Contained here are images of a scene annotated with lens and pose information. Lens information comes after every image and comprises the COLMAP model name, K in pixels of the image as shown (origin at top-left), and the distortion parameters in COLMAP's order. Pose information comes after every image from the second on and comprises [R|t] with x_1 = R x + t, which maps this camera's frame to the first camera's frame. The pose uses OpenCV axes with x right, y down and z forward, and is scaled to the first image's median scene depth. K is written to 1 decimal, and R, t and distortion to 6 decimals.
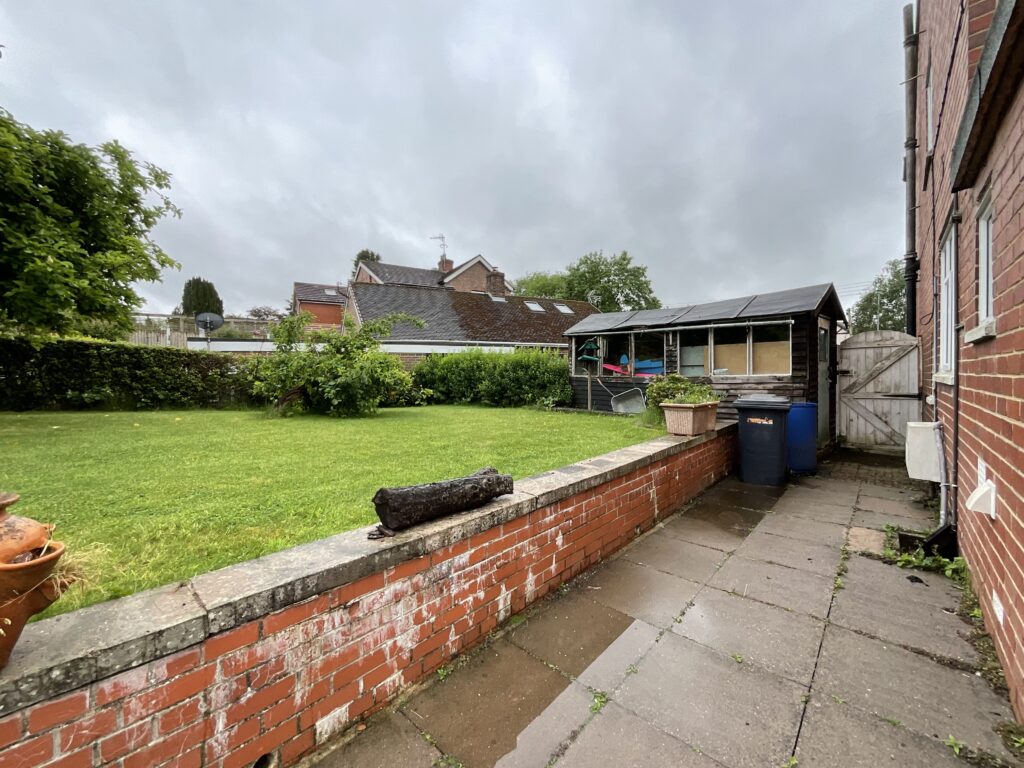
lens RADIAL K [[416.3, 0, 514.0], [0, 416.3, 377.0], [0, 0, 1]] dist [0.001496, -0.000241]
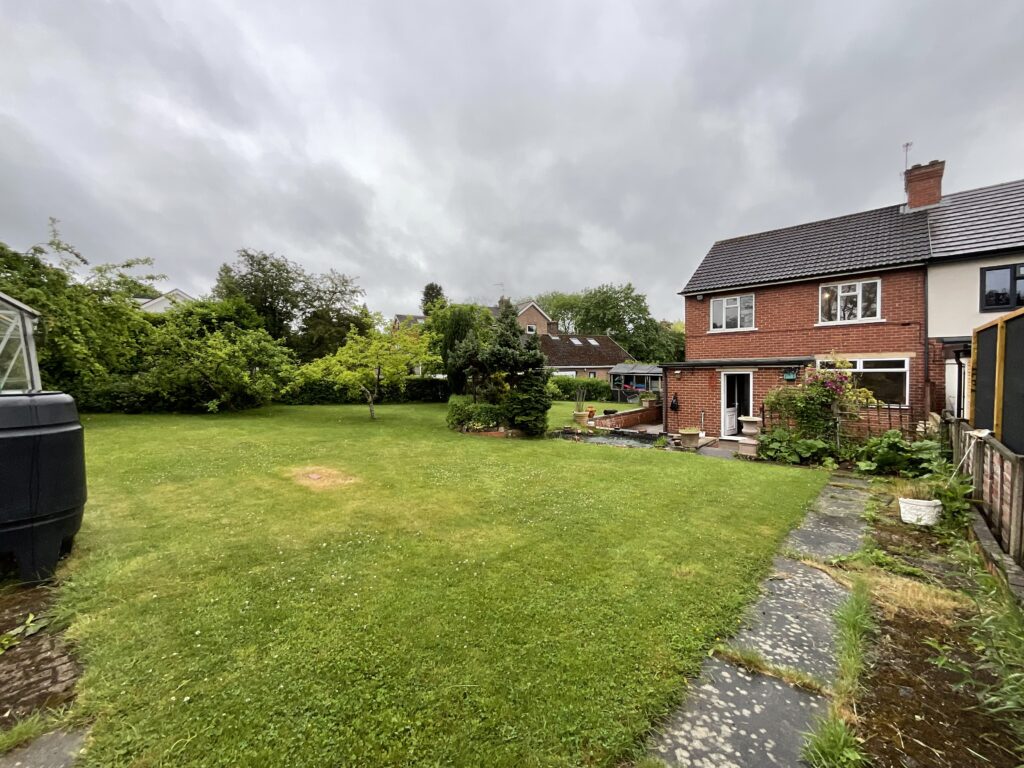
lens RADIAL K [[416.3, 0, 510.6], [0, 416.3, 384.7], [0, 0, 1]] dist [0.001496, -0.000241]
pose [[0.999896, -0.004031, -0.013827, -0.487071], [0.004426, 0.999579, 0.028684, -0.114856], [0.013706, -0.028742, 0.999493, -1.726727]]
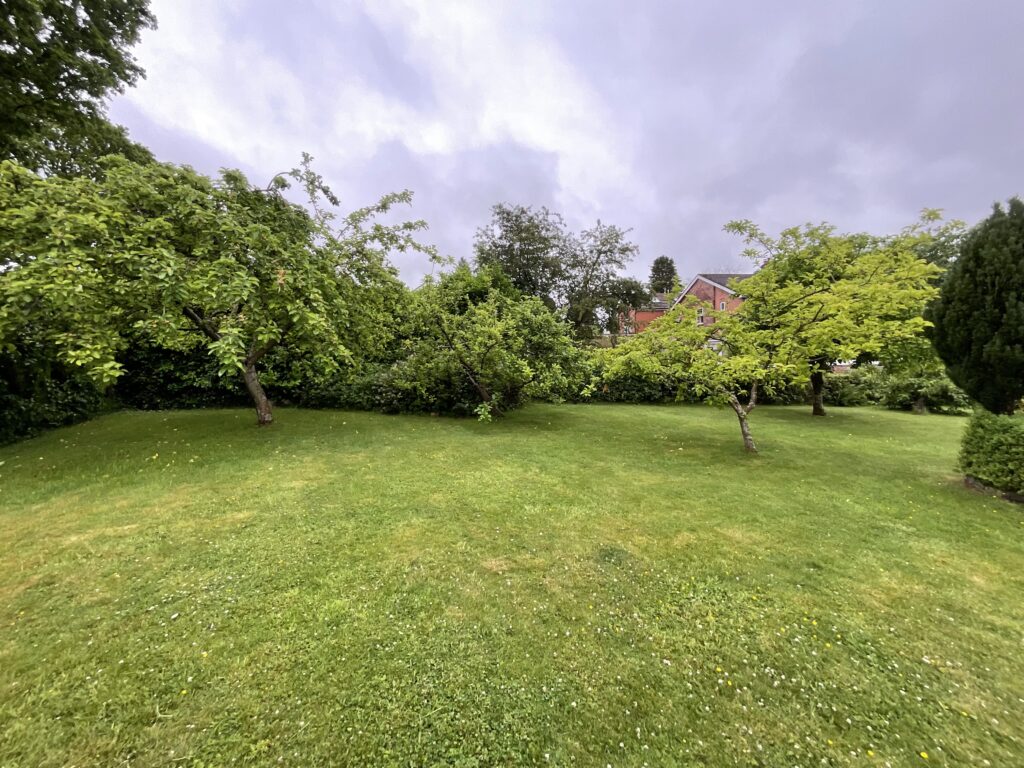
lens RADIAL K [[416.3, 0, 509.0], [0, 416.3, 388.9], [0, 0, 1]] dist [0.001496, -0.000241]
pose [[0.883775, 0.021182, -0.467433, -1.004025], [0.009402, 0.997969, 0.062999, -0.114792], [0.467818, -0.060072, 0.881781, -1.147316]]
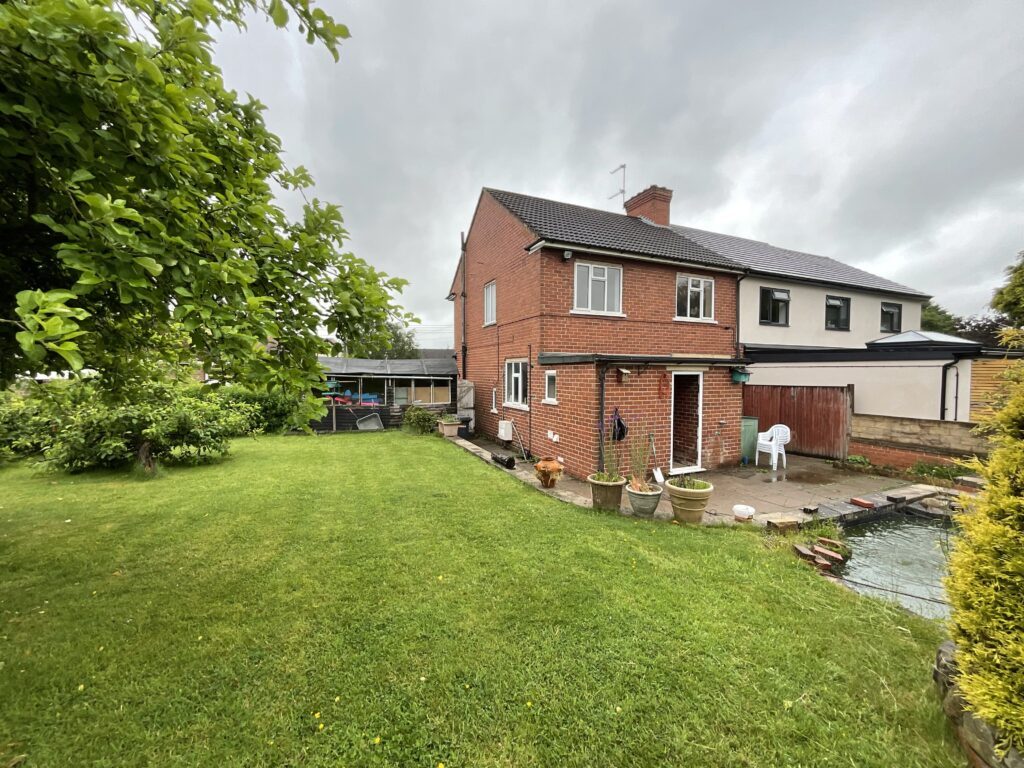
lens RADIAL K [[416.3, 0, 513.2], [0, 416.3, 389.2], [0, 0, 1]] dist [0.001496, -0.000241]
pose [[0.395436, -0.026248, 0.918118, -0.834462], [-0.002715, 0.999554, 0.029746, -0.099509], [-0.918490, -0.014255, 0.395188, -0.106062]]
